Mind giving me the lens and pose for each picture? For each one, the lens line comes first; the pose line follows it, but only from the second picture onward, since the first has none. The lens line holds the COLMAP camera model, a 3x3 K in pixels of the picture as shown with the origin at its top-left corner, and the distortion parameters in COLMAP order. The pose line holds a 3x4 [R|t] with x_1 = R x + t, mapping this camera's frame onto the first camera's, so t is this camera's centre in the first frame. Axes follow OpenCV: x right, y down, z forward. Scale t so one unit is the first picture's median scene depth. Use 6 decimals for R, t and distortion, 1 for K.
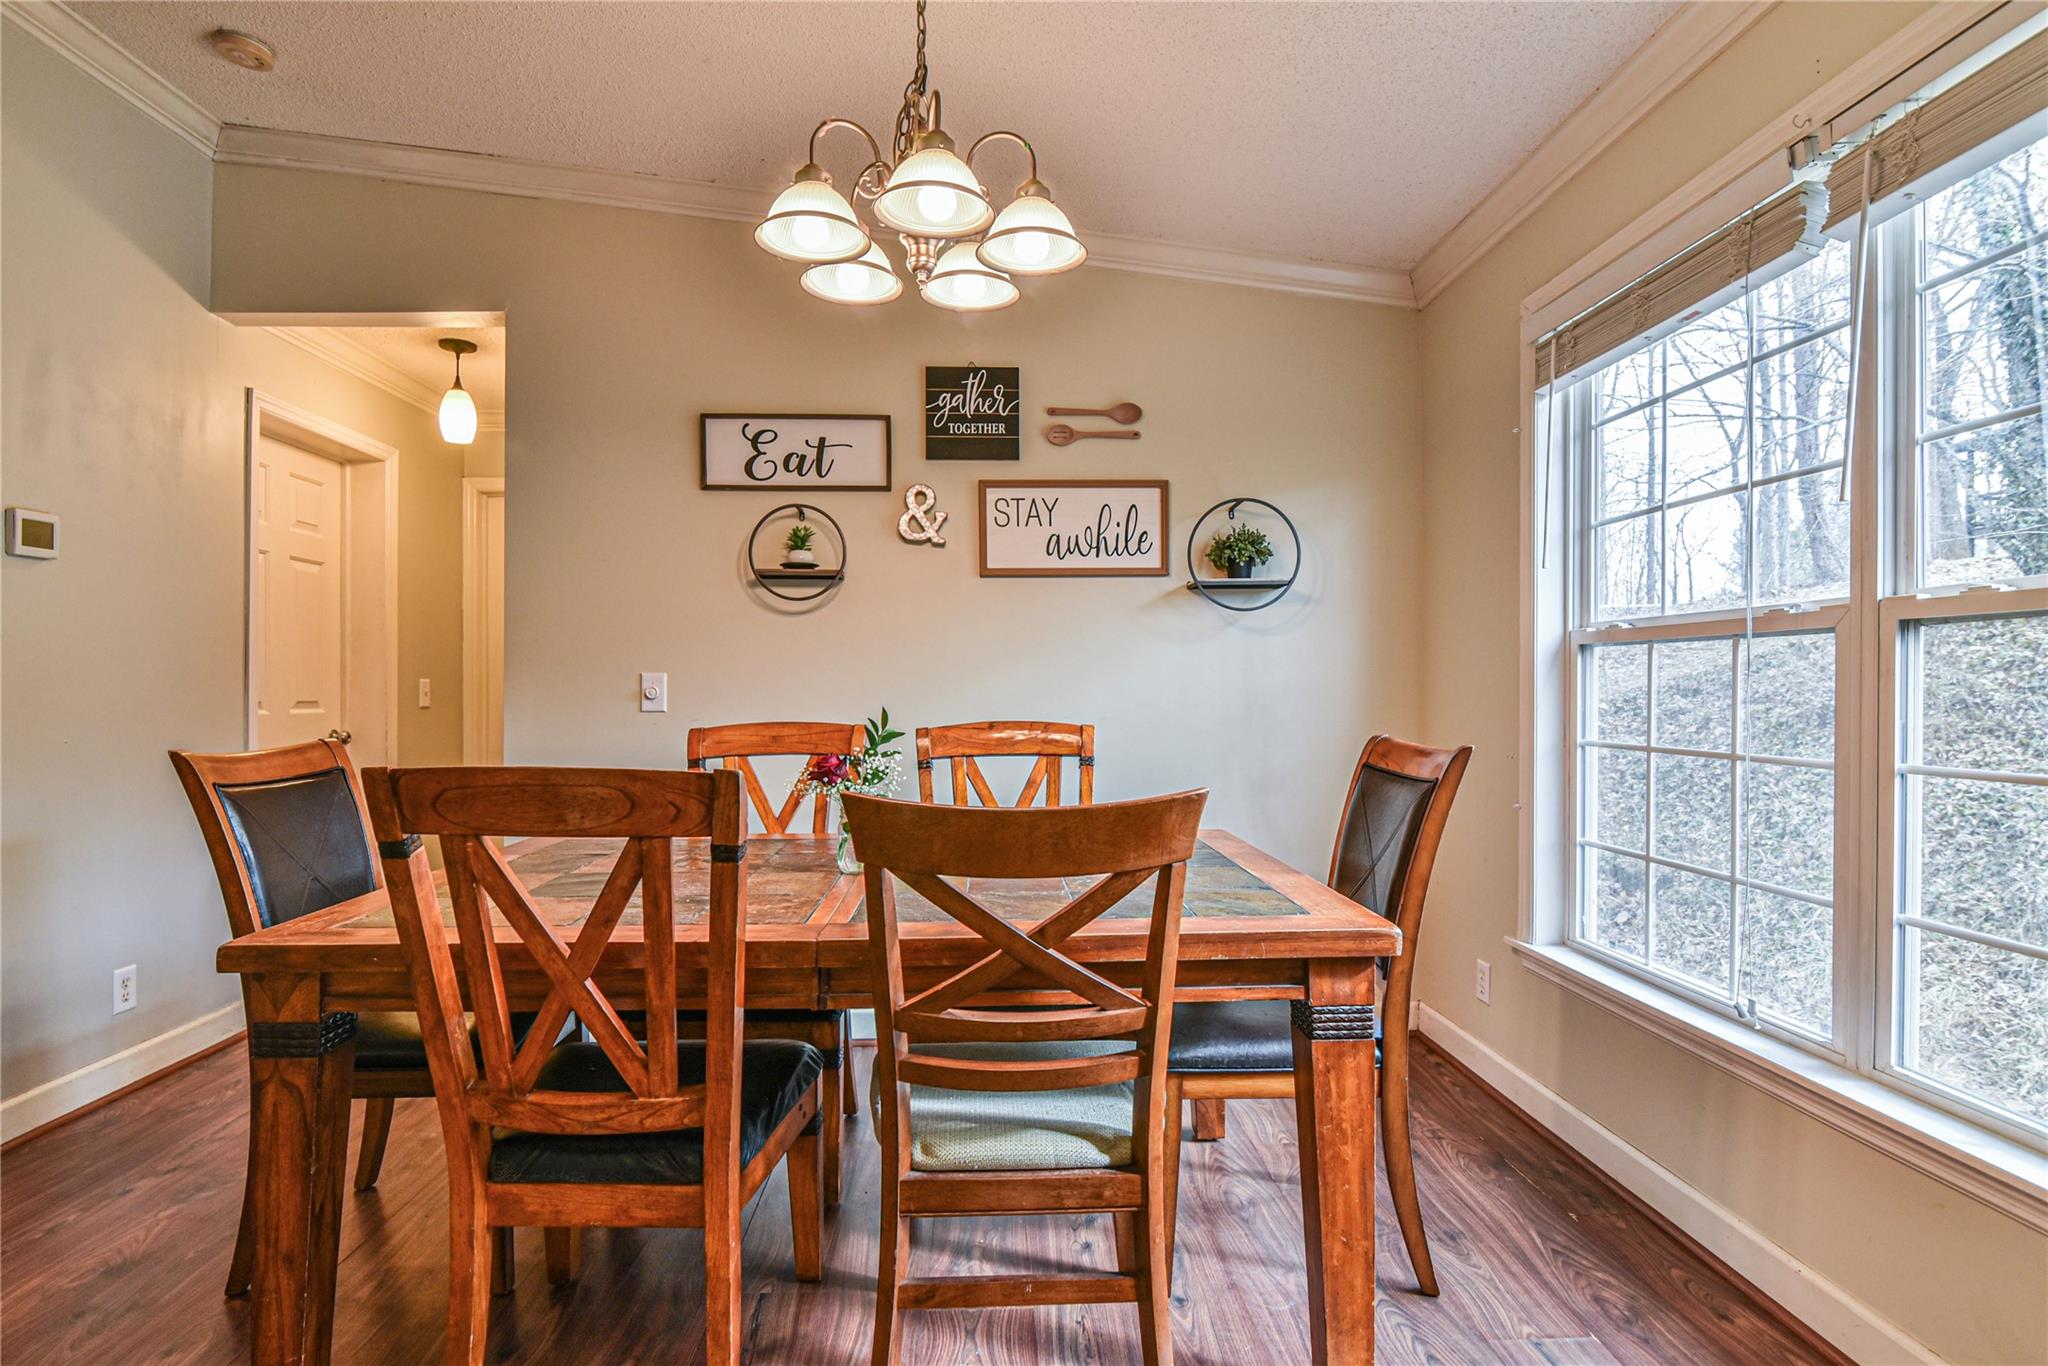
lens RADIAL K [[1025.0, 0, 1024.0], [0, 1025.0, 683.0], [0, 0, 1]] dist [-0.002371, -0.000076]
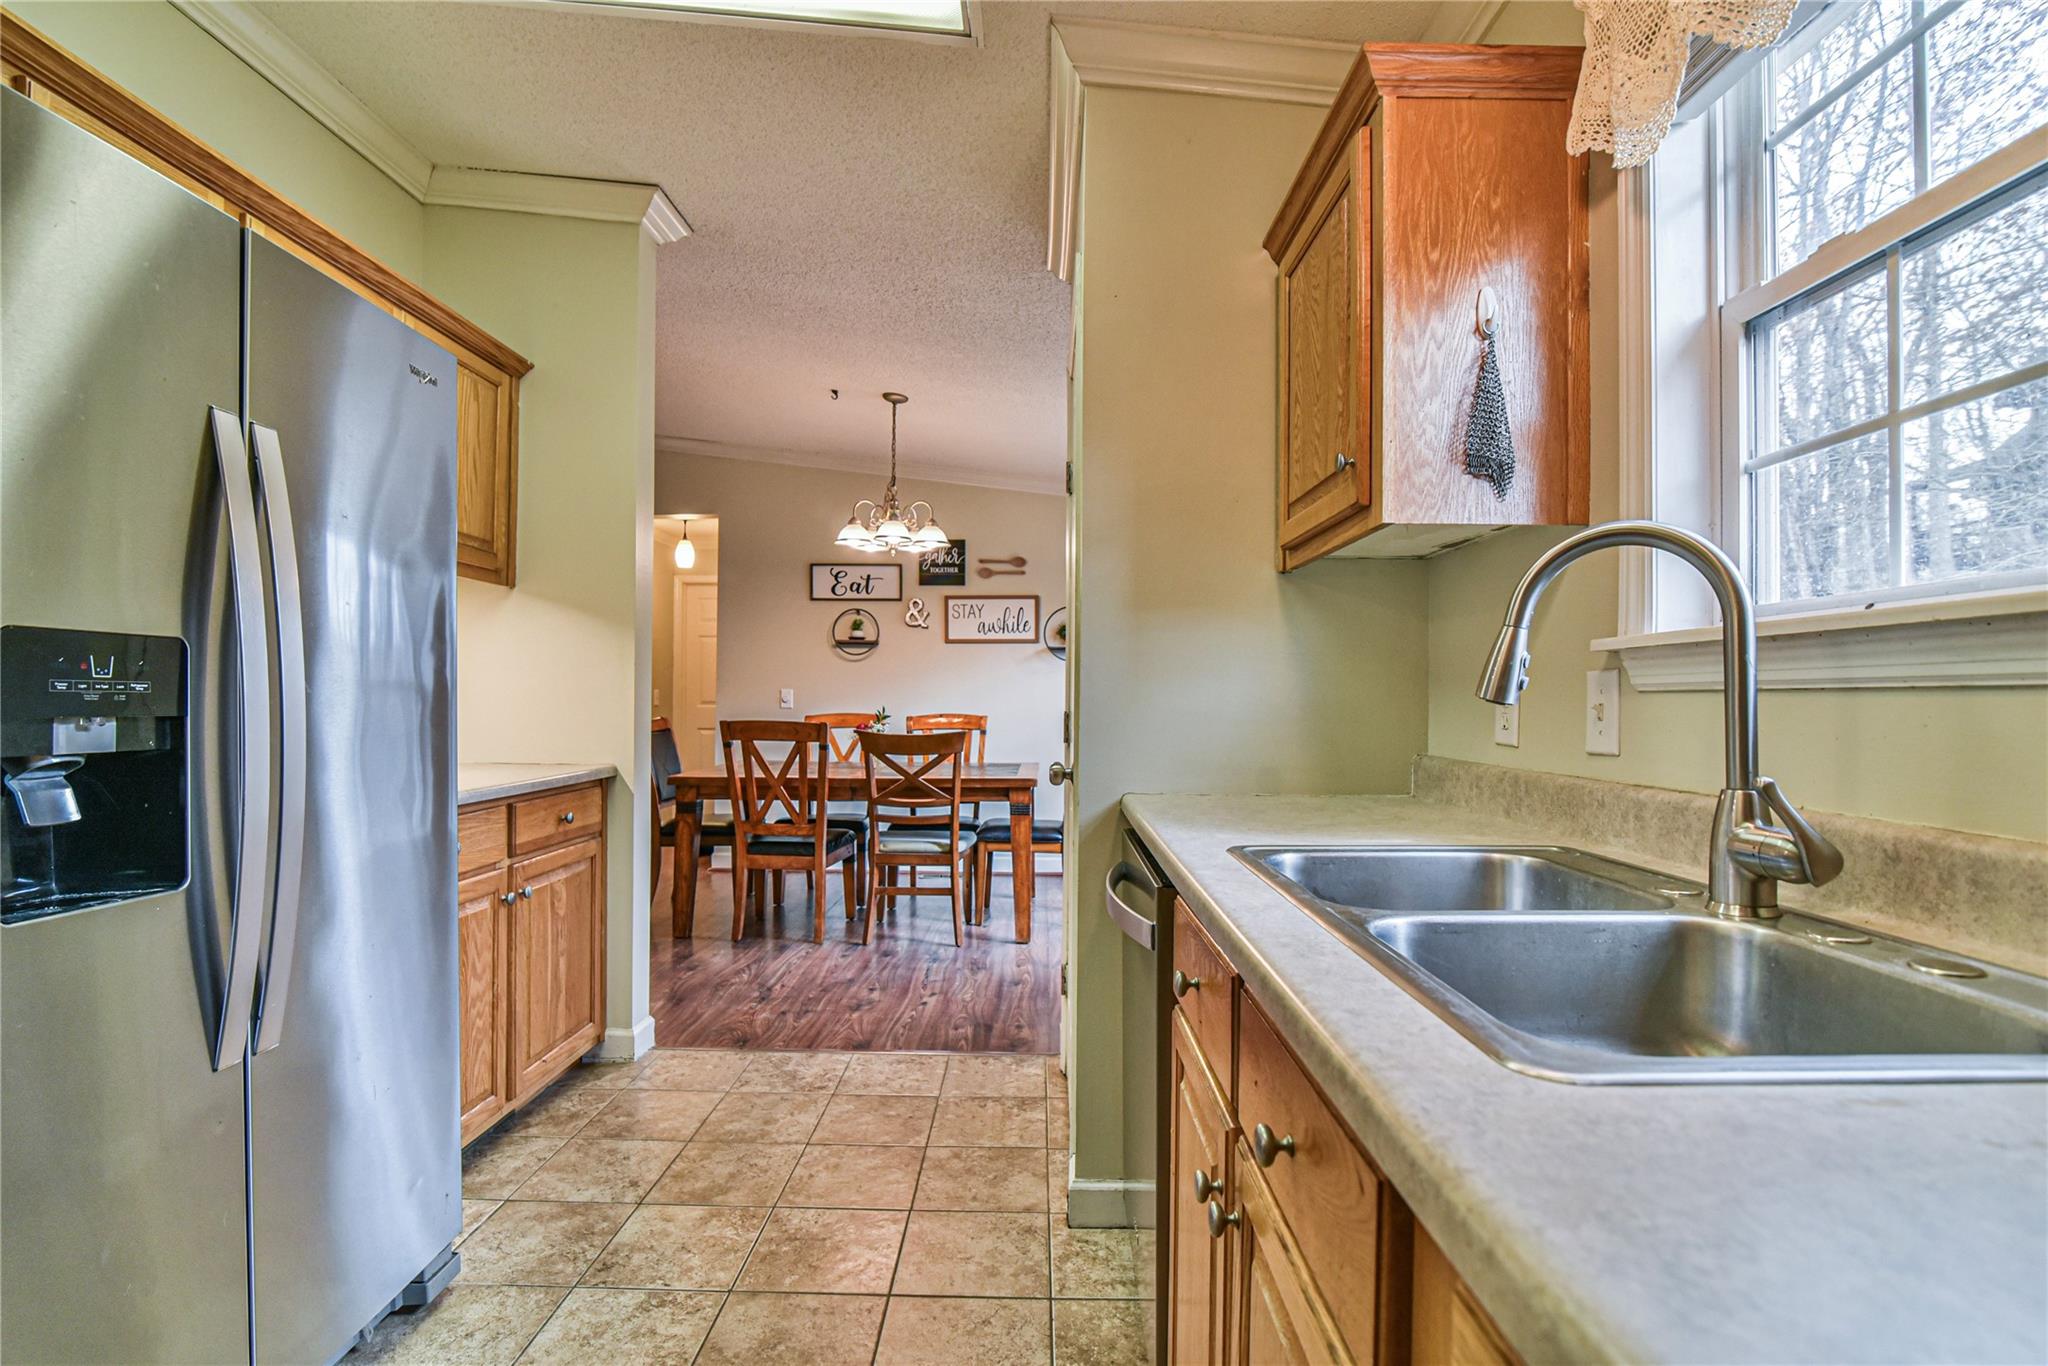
lens RADIAL K [[956.0, 0, 1017.0], [0, 956.0, 695.8], [0, 0, 1]] dist [-0.018812, 0.000832]
pose [[0.997122, 0.009425, -0.075228, 0.244188], [-0.009059, 0.999945, 0.005208, -0.010981], [0.075273, -0.004512, 0.997153, -0.879707]]
